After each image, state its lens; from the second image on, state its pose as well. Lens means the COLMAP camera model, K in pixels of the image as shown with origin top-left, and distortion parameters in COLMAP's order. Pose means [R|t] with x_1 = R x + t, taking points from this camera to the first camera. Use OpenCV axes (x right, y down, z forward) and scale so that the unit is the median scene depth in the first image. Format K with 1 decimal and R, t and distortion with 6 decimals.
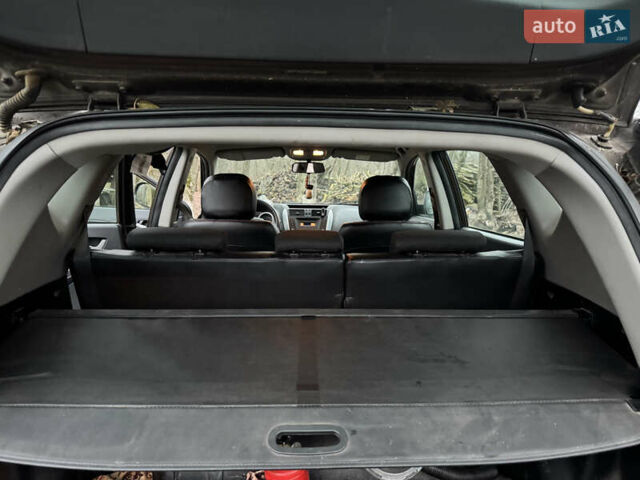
lens RADIAL K [[445.4, 0, 320.0], [0, 445.4, 240.0], [0, 0, 1]] dist [0.000774, -0.001325]
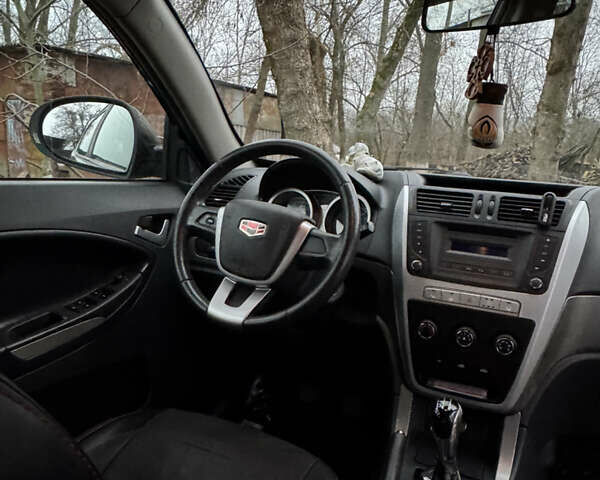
lens RADIAL K [[526.1, 0, 299.3], [0, 526.1, 224.8], [0, 0, 1]] dist [-0.005776, -0.011042]
pose [[0.889258, 0.110570, -0.443841, 0.015184], [-0.116213, 0.993117, 0.014569, -0.041652], [0.442397, 0.038625, 0.895987, 0.664344]]
